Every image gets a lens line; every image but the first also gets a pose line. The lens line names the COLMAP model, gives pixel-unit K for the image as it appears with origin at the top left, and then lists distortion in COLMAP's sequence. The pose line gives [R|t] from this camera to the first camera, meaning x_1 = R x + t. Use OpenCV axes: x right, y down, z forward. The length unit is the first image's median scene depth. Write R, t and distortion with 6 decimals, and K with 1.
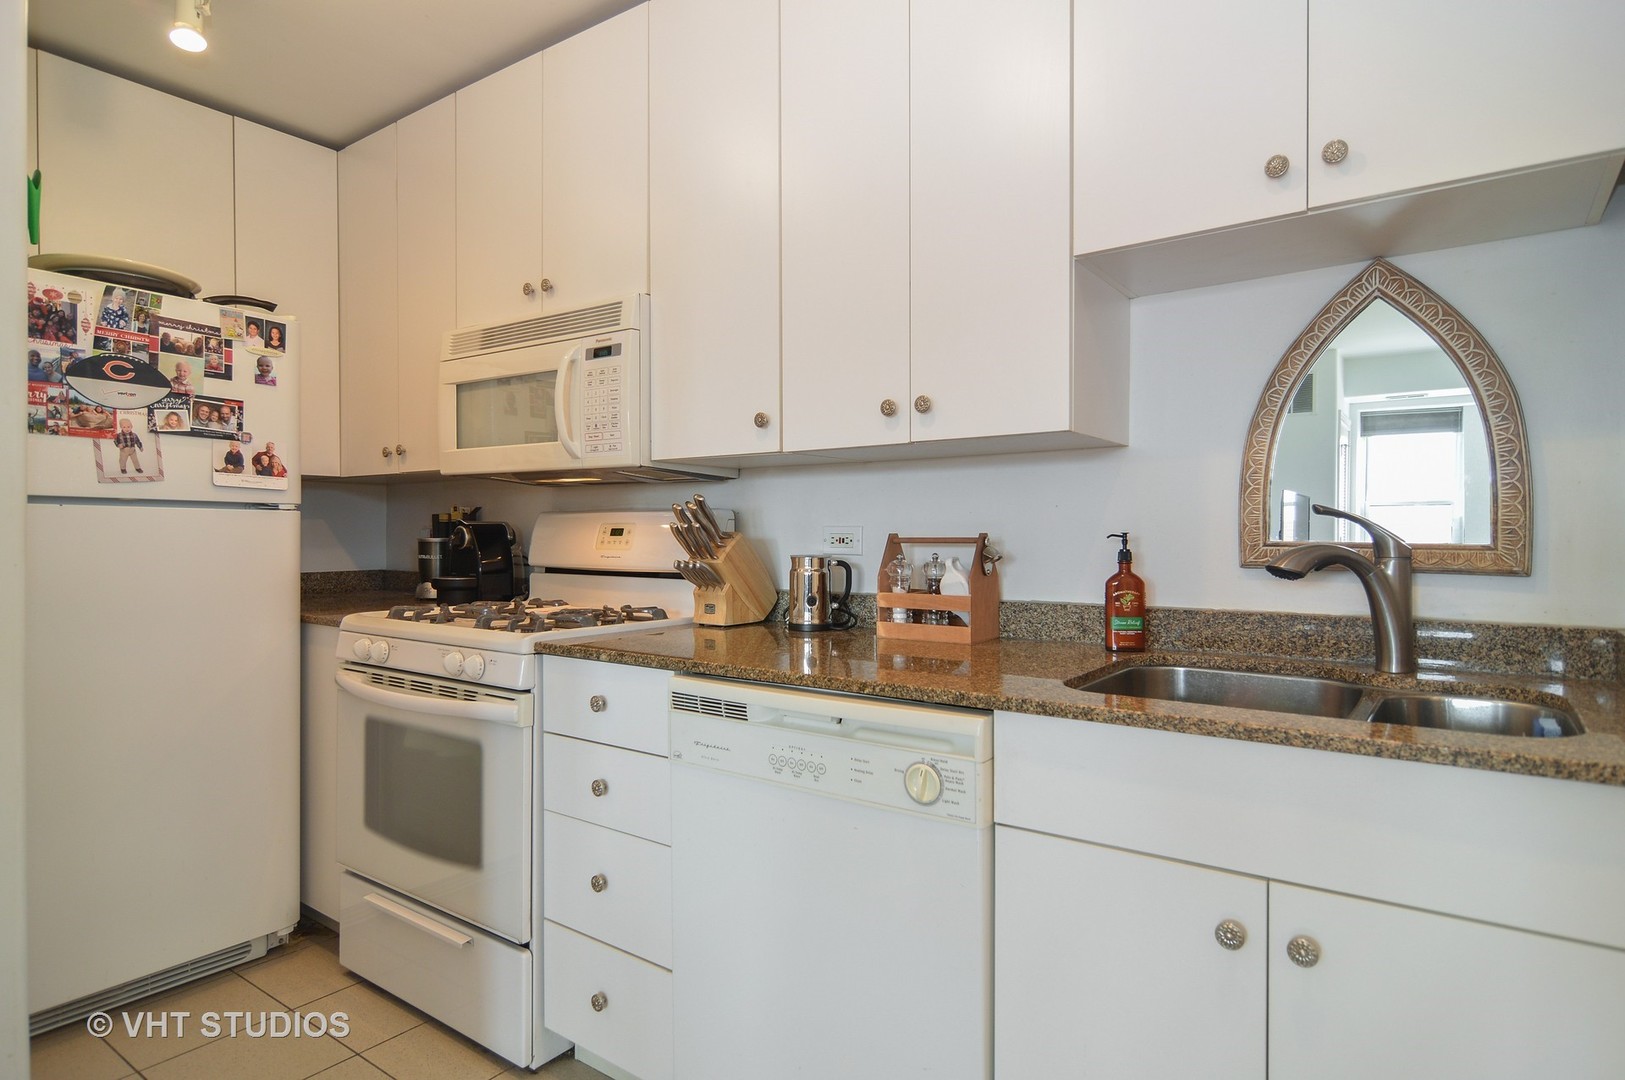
lens RADIAL K [[877.8, 0, 812.7], [0, 877.8, 537.4], [0, 0, 1]] dist [-0.001968, -0.000144]
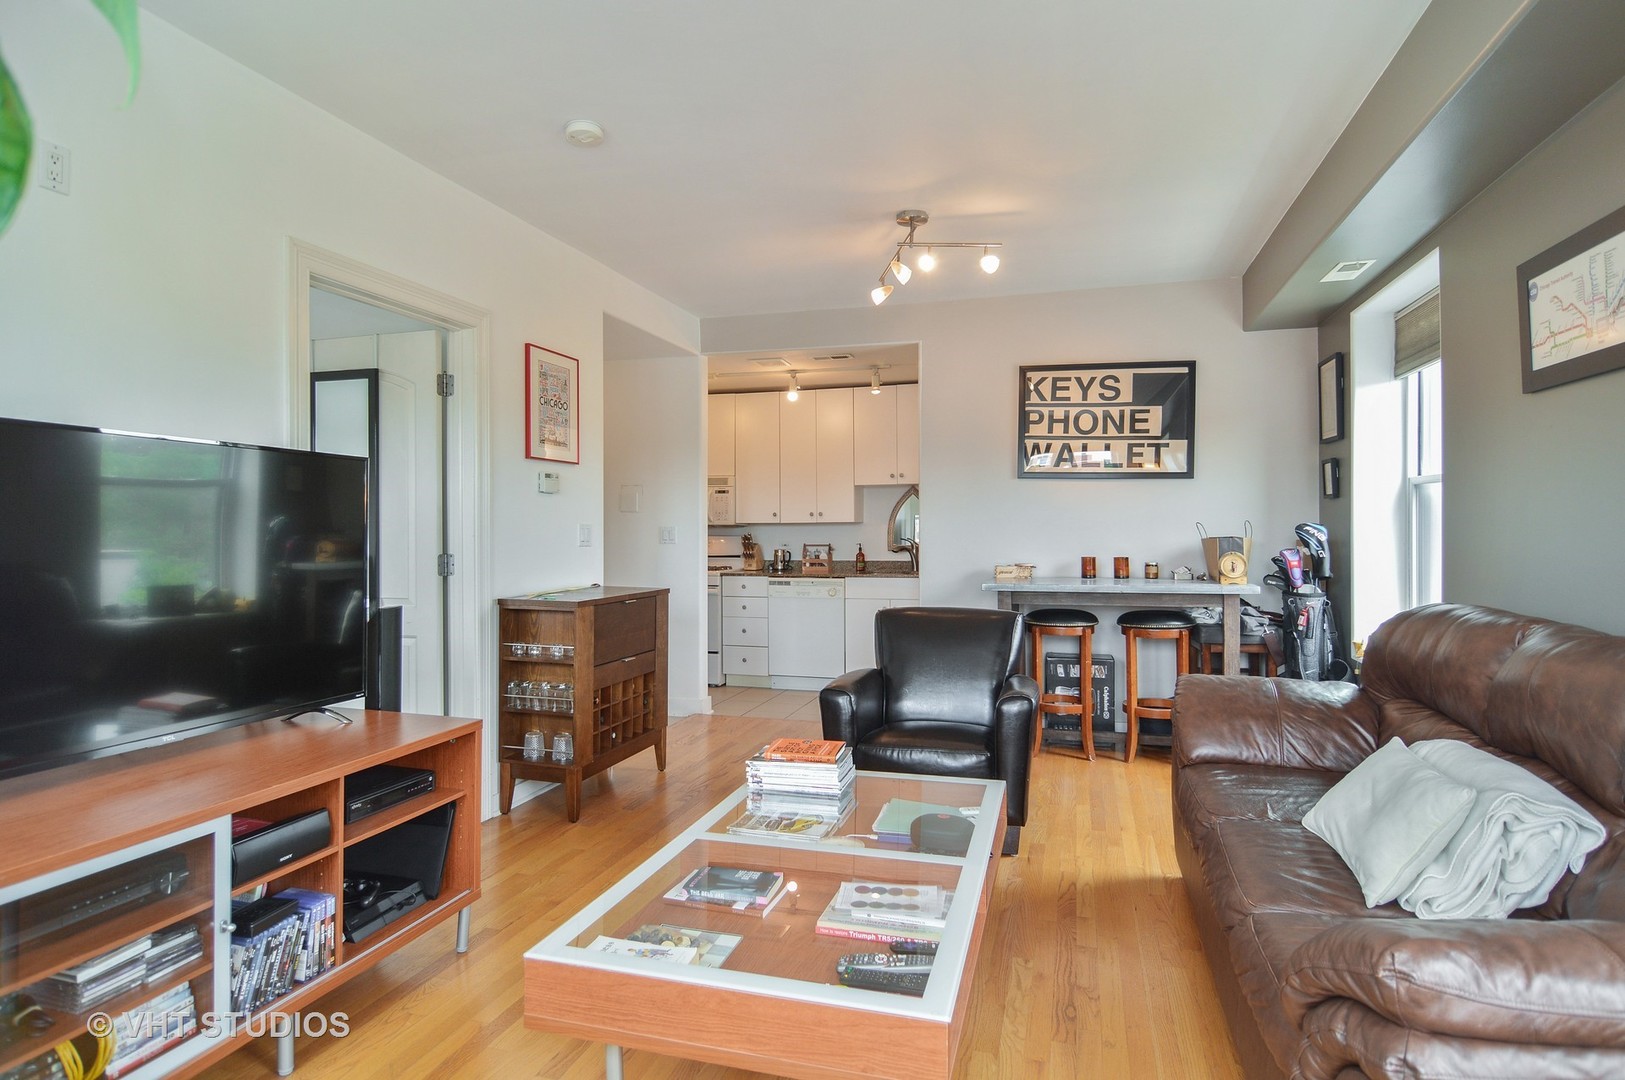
lens RADIAL K [[877.8, 0, 814.8], [0, 877.8, 533.2], [0, 0, 1]] dist [-0.001968, -0.000144]
pose [[0.941128, -0.006337, 0.337991, -1.219558], [0.005355, 0.999978, 0.003837, -0.066457], [-0.338008, -0.001801, 0.941142, -2.738865]]
